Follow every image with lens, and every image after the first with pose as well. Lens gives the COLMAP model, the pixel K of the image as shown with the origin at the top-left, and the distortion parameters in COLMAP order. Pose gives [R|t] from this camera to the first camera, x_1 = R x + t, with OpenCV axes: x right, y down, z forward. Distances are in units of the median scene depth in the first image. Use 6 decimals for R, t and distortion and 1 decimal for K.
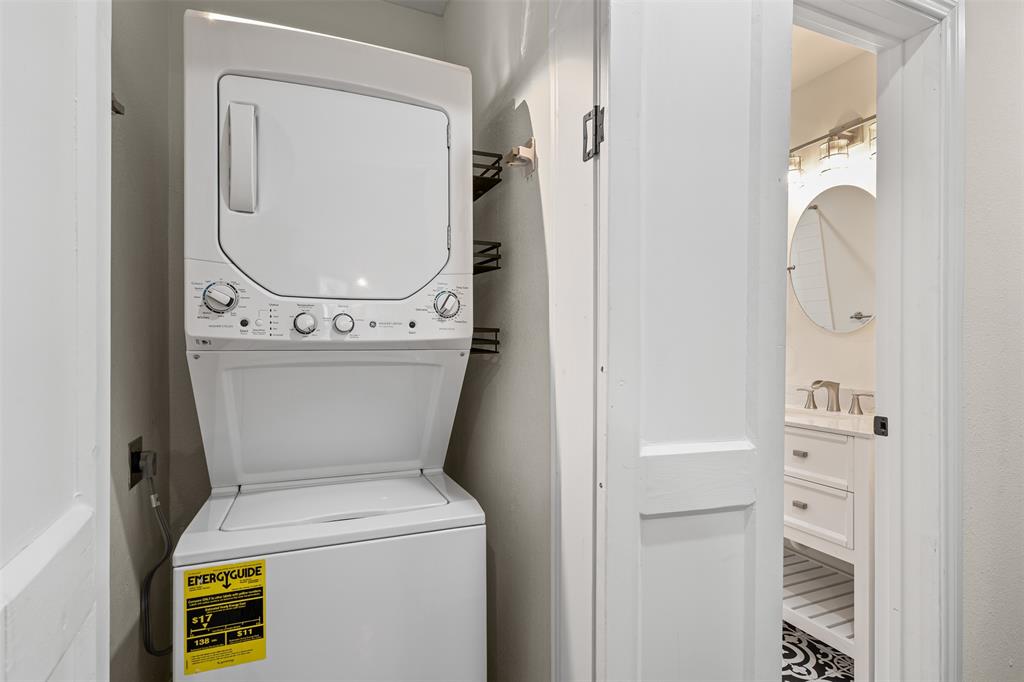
lens RADIAL K [[516.2, 0, 509.4], [0, 516.2, 346.3], [0, 0, 1]] dist [0.000611, -0.000777]
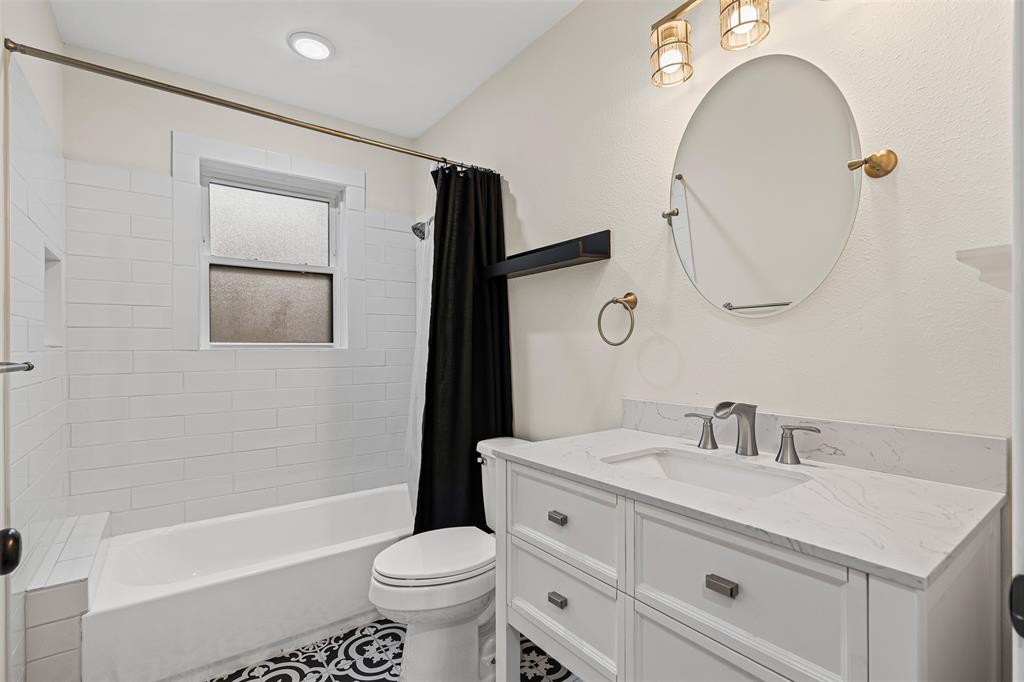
lens RADIAL K [[466.4, 0, 512.5], [0, 466.4, 343.7], [0, 0, 1]] dist [-0.013138, 0.003818]
pose [[0.971882, 0.002168, 0.235460, 0.257145], [-0.001202, 0.999990, -0.004247, 0.005979], [-0.235467, 0.003845, 0.971875, 0.564222]]
